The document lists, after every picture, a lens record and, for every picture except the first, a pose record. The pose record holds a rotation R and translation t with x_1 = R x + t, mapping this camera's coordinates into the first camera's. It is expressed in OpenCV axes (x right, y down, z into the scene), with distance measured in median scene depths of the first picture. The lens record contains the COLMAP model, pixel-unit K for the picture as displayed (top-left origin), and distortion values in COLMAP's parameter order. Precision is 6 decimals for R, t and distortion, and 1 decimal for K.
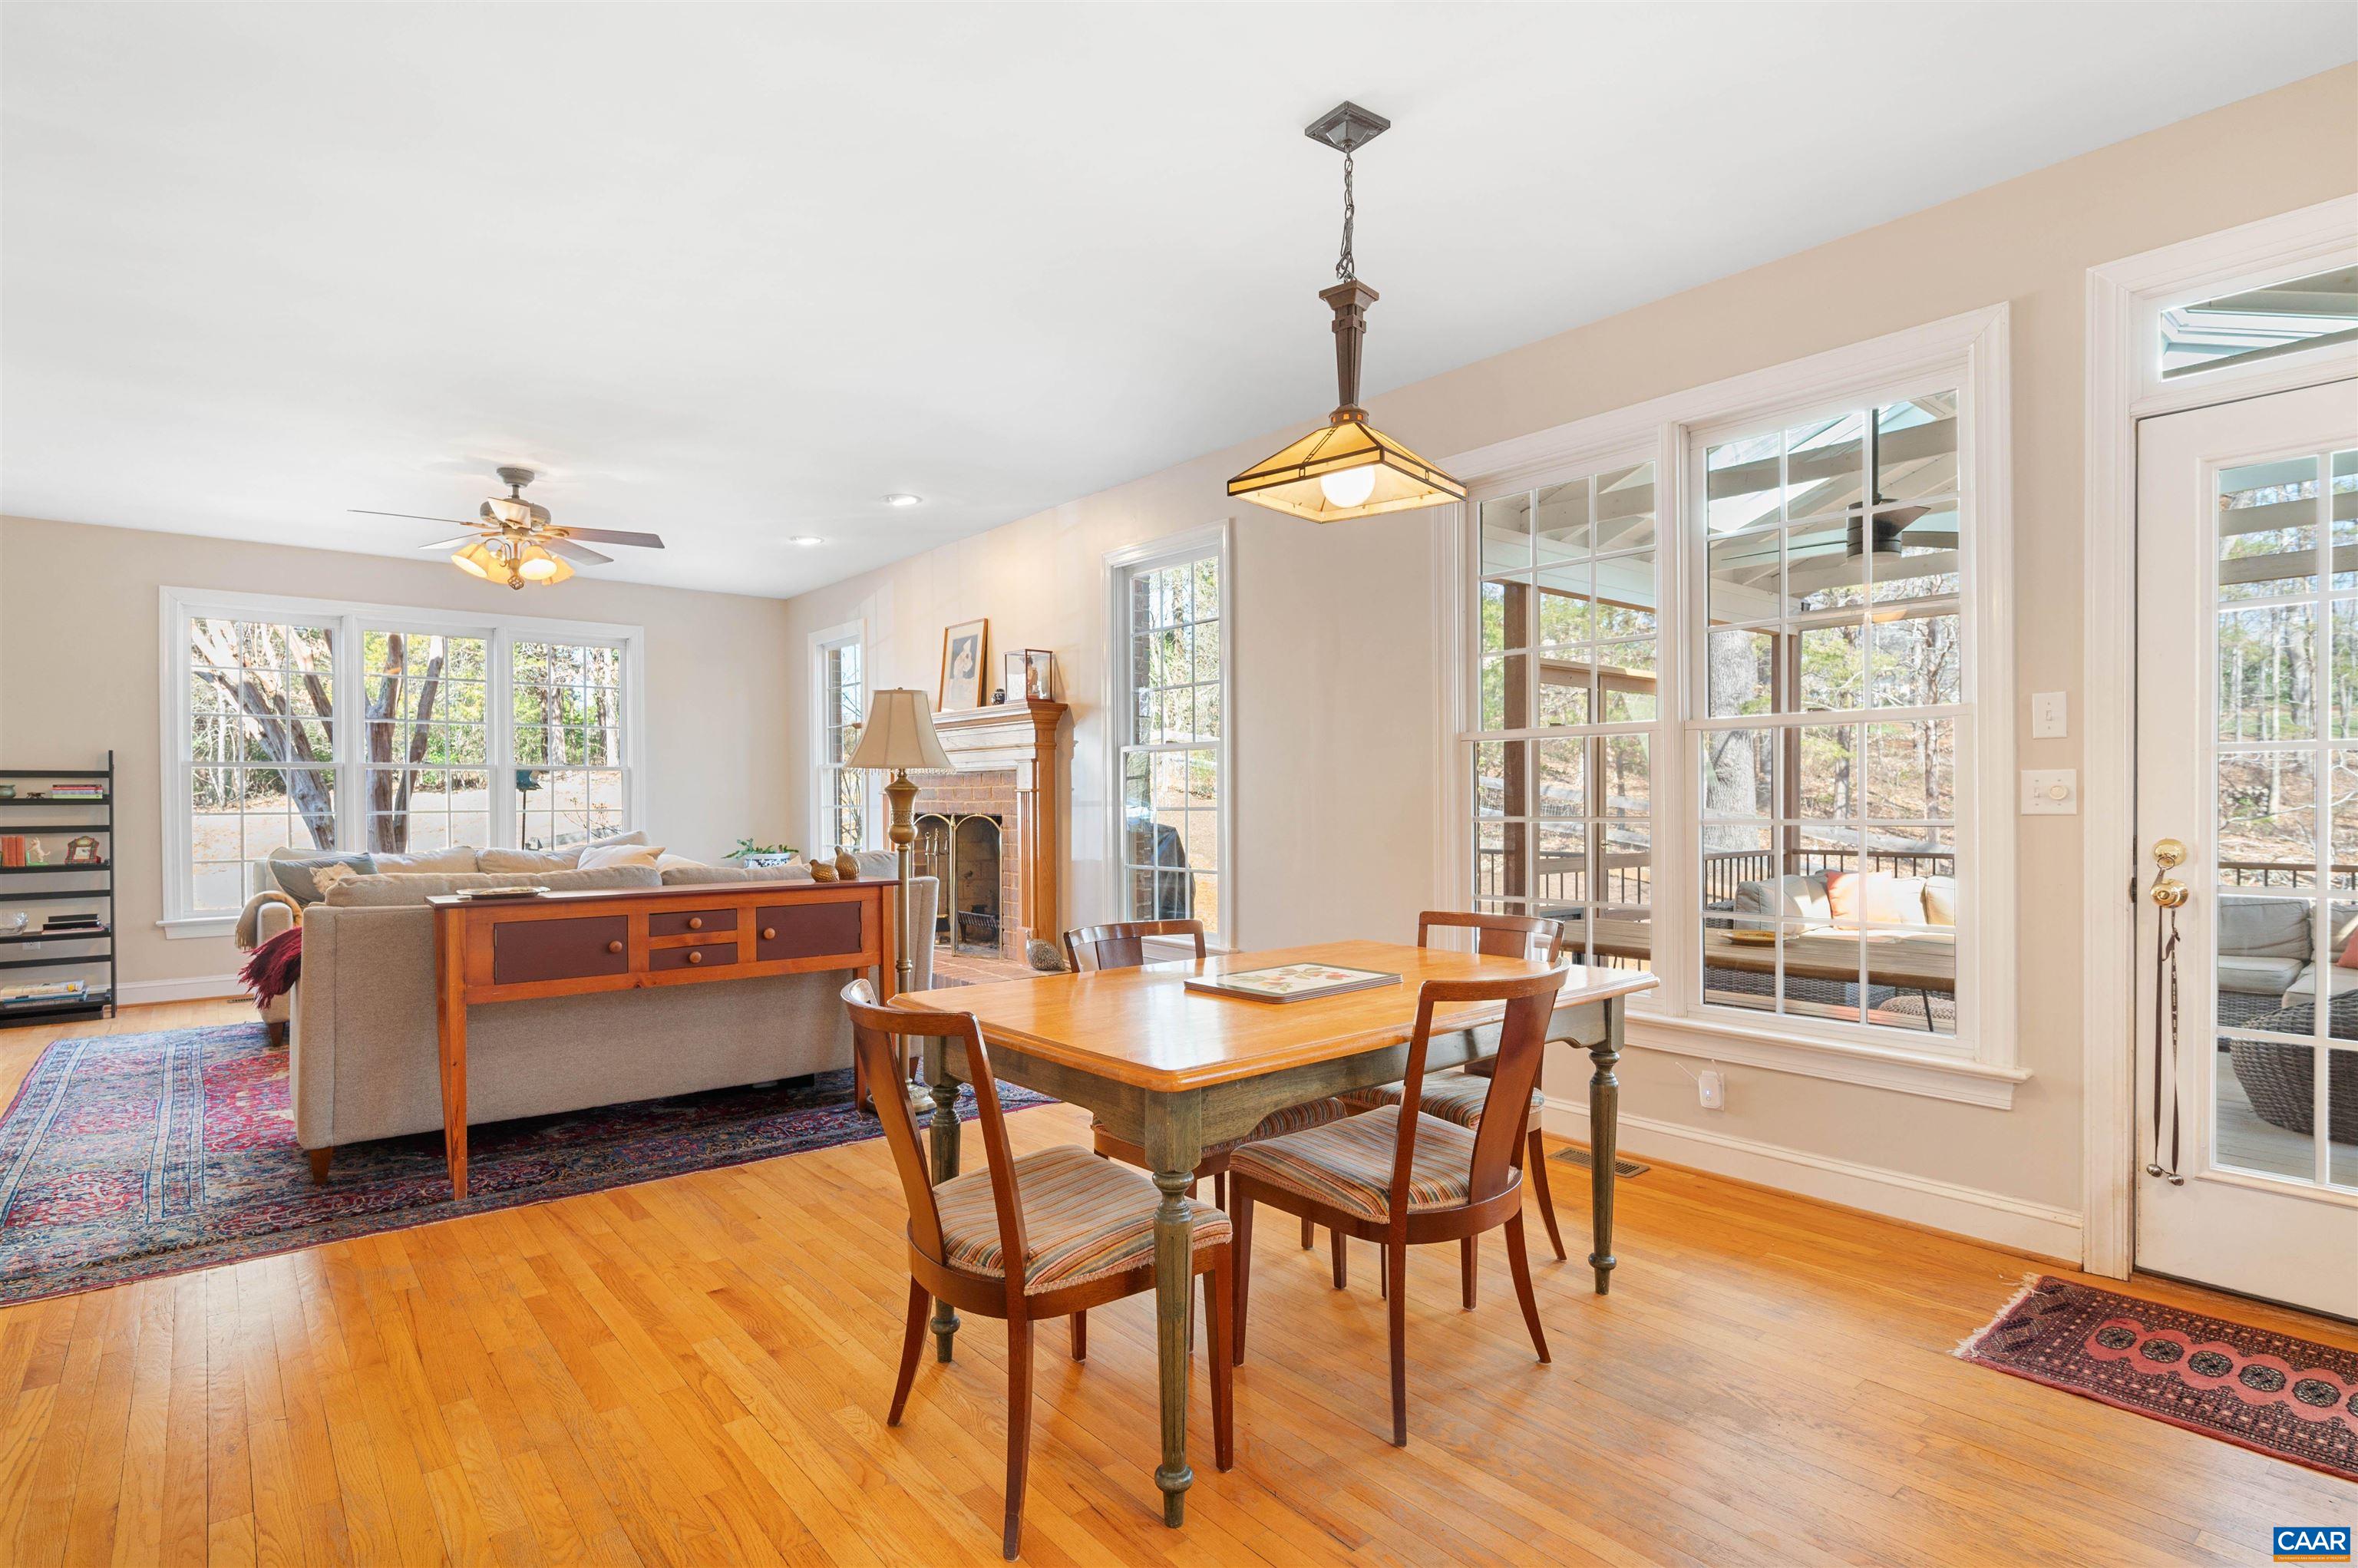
lens RADIAL K [[1188.9, 0, 1176.3], [0, 1188.9, 799.4], [0, 0, 1]] dist [-0.002141, -0.000369]
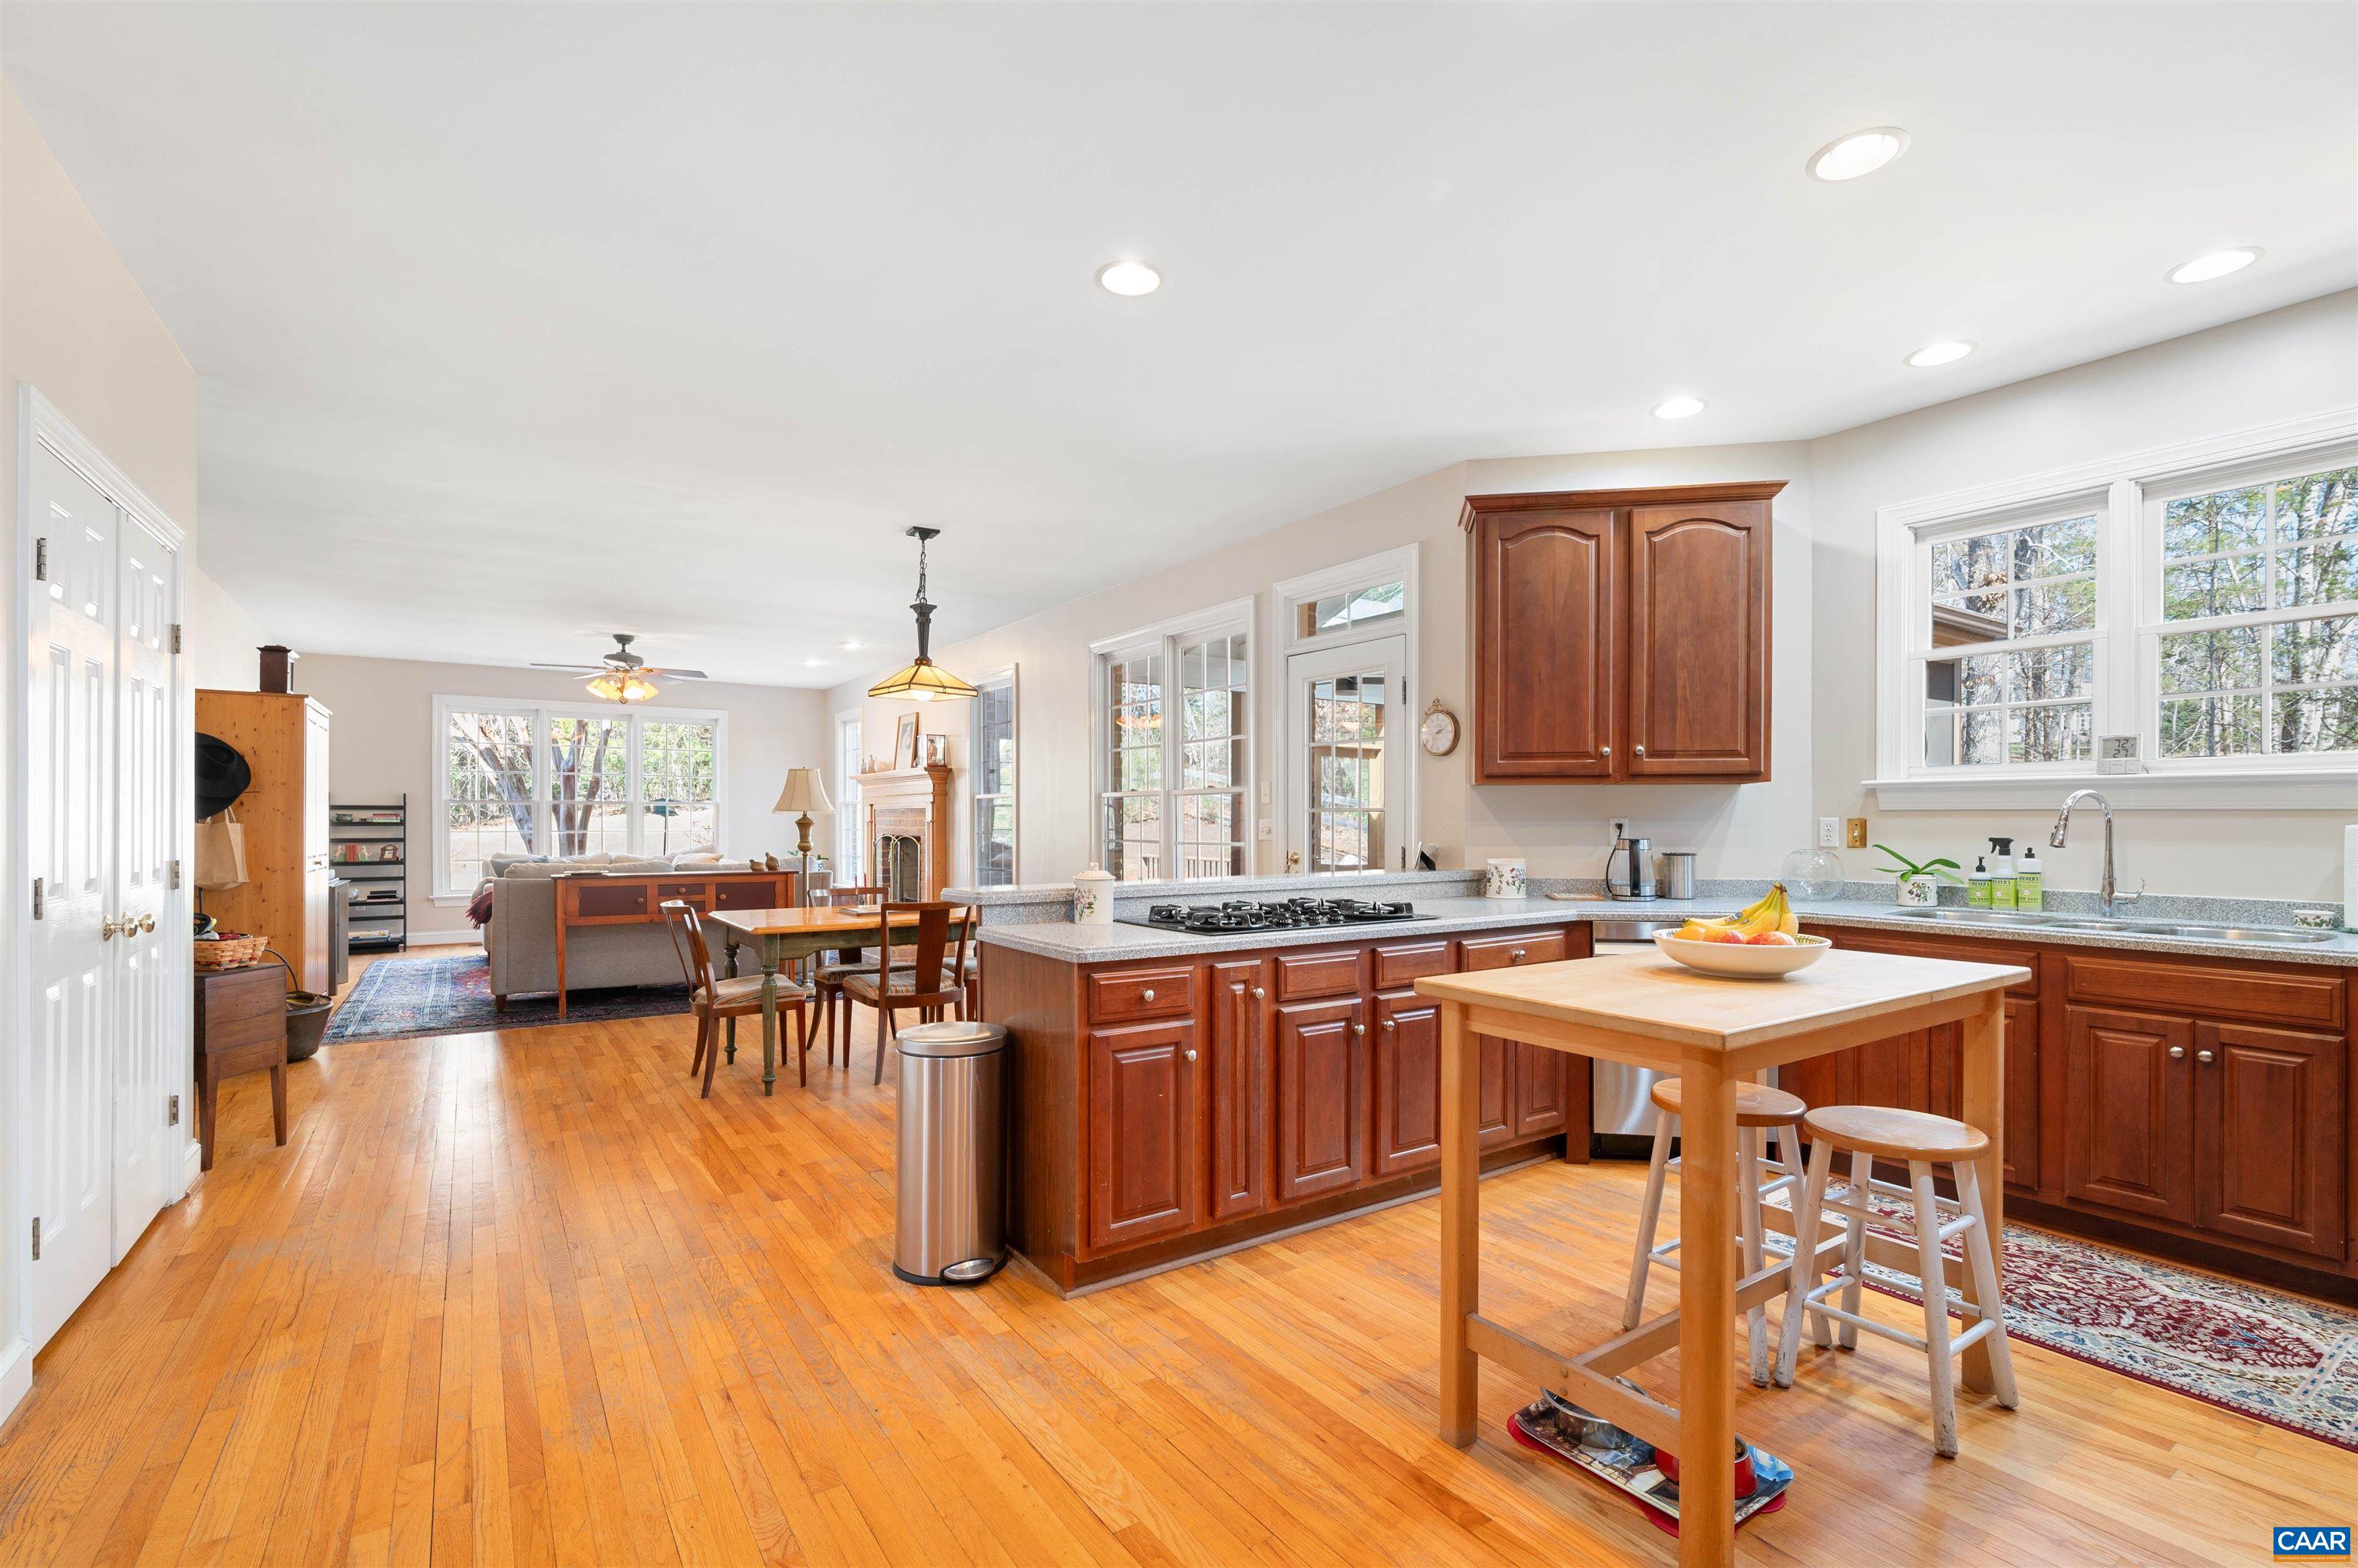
lens RADIAL K [[1055.5, 0, 1190.5], [0, 1055.5, 817.4], [0, 0, 1]] dist [0.000475, -0.012268]
pose [[0.996362, 0.006487, -0.084971, 0.361222], [-0.006913, 0.999965, -0.004719, -0.008751], [0.084937, 0.005289, 0.996372, -0.416782]]
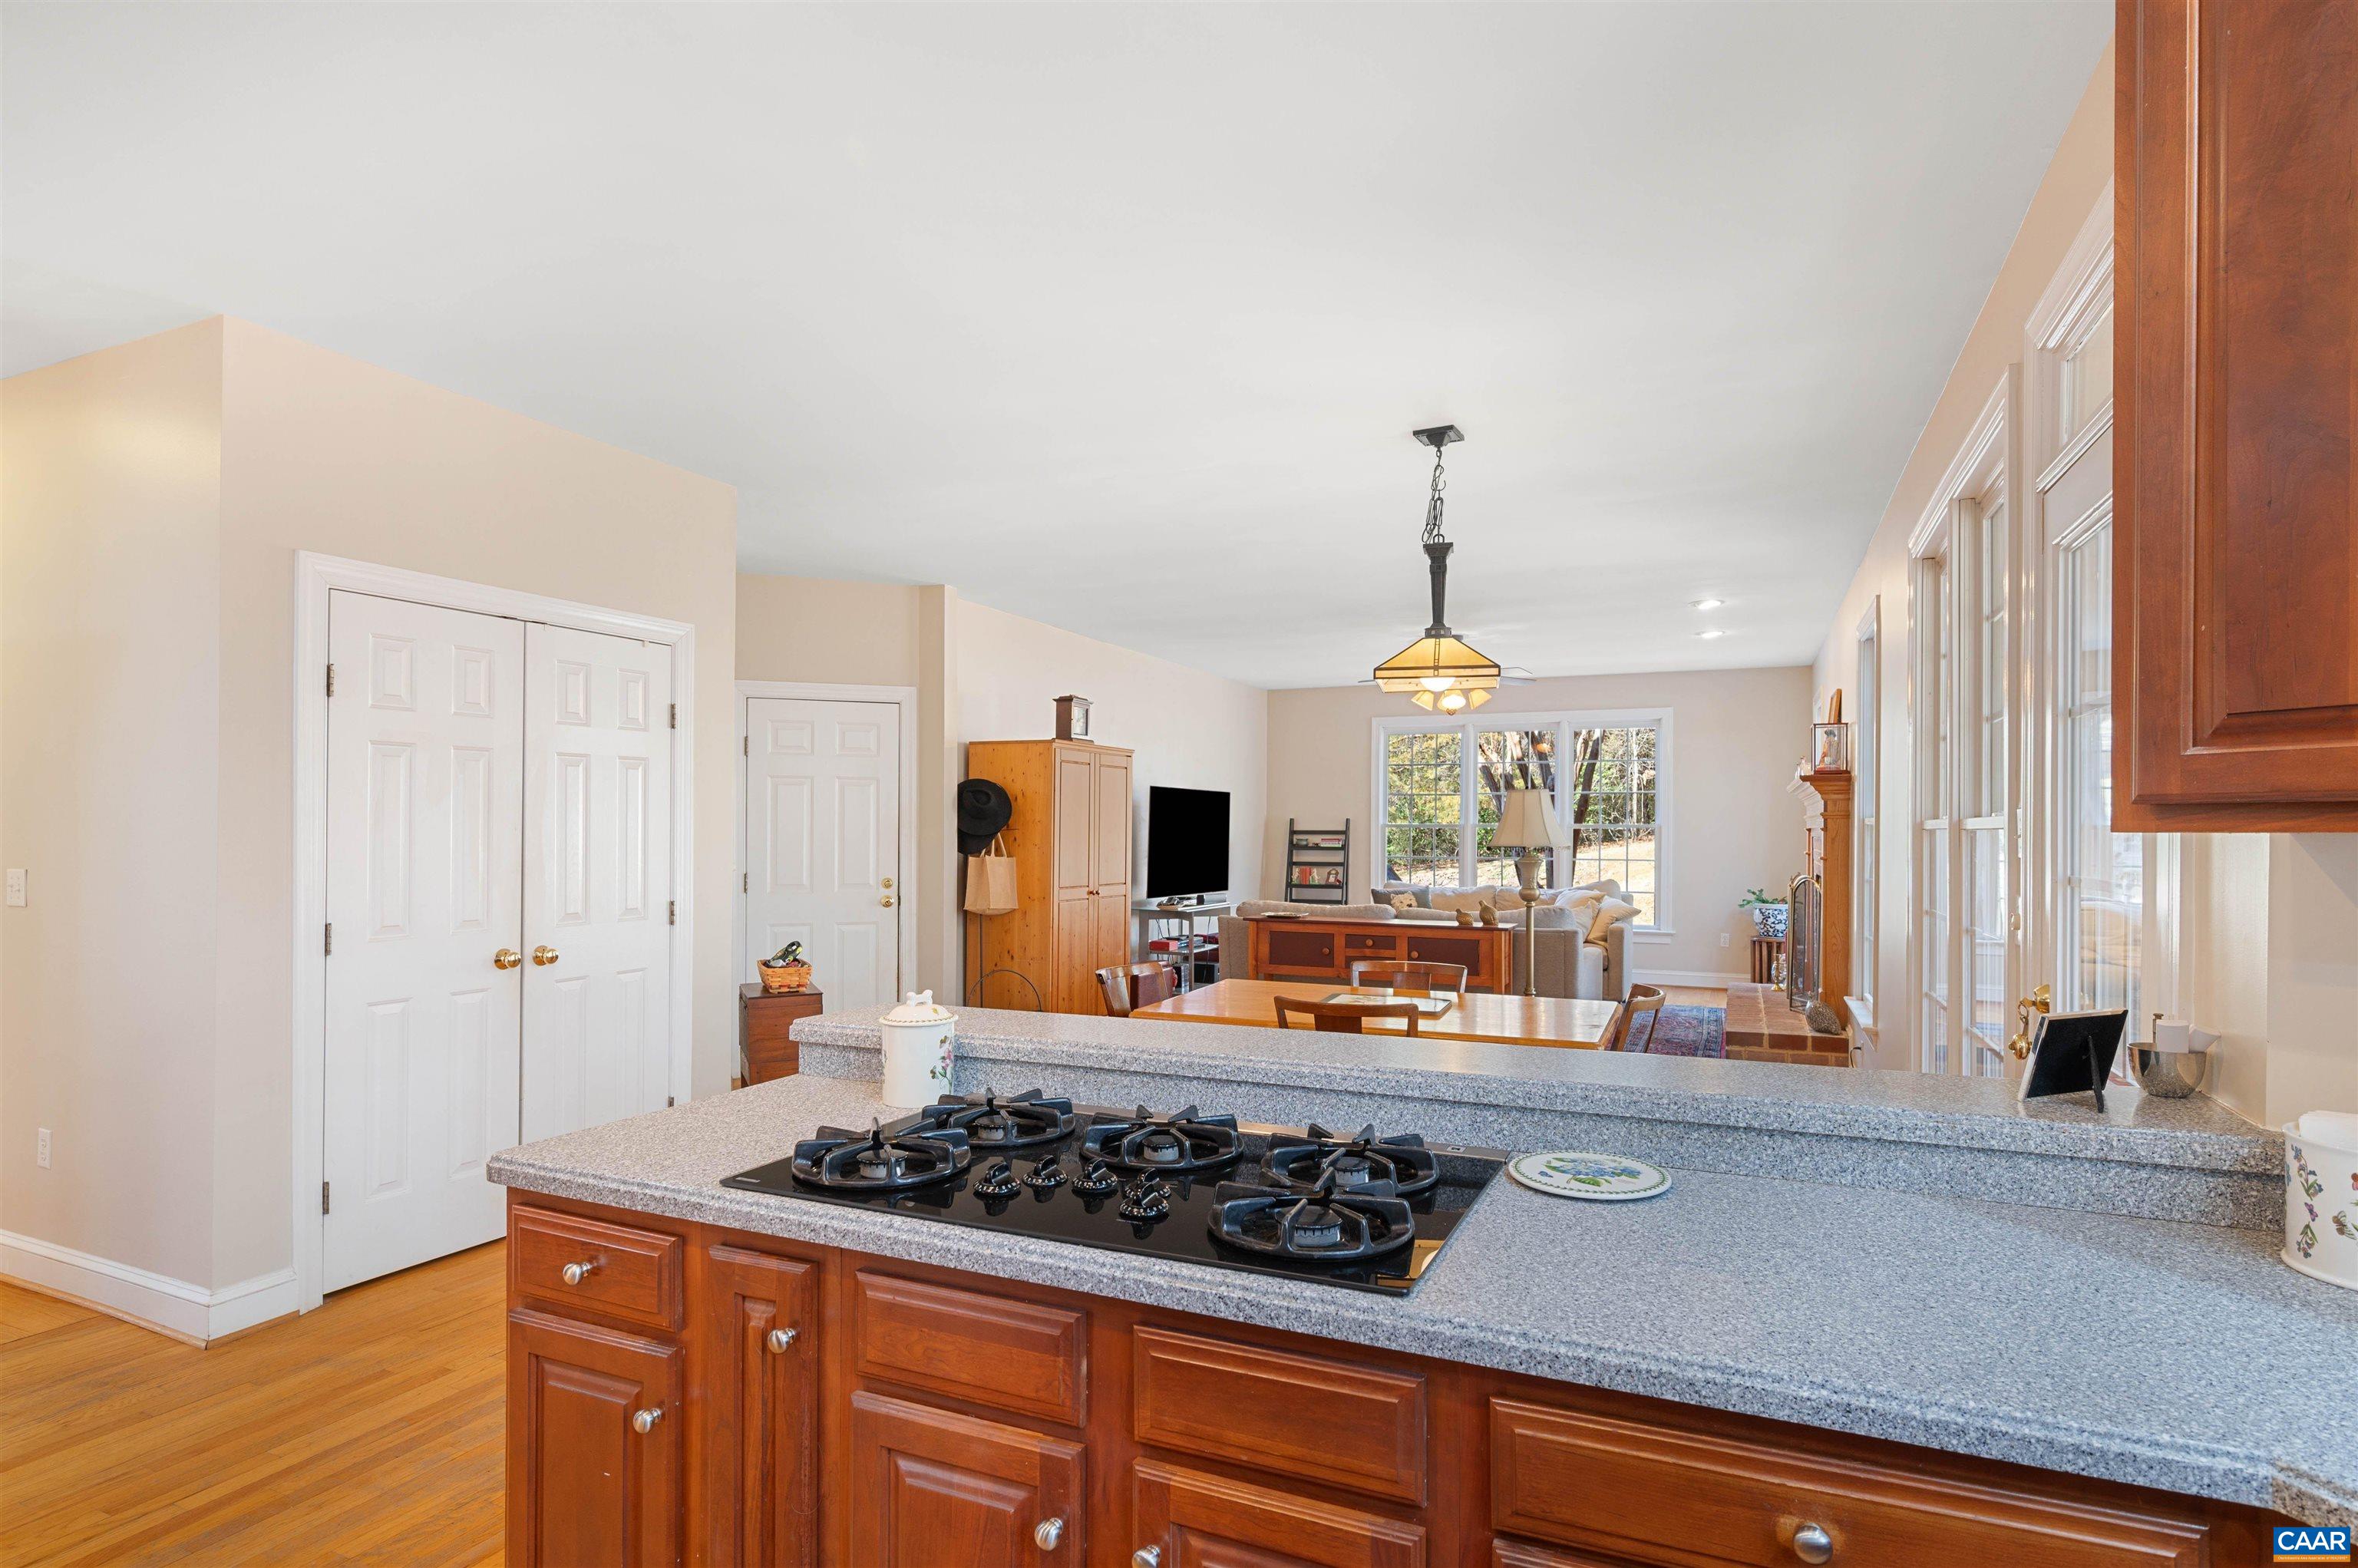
lens RADIAL K [[1219.3, 0, 1174.5], [0, 1219.3, 826.8], [0, 0, 1]] dist [0.000207, -0.000217]
pose [[0.439451, 0.005624, -0.898249, 0.601197], [-0.006499, 0.999974, 0.003081, -0.035633], [0.898243, 0.004484, 0.439476, 0.016361]]
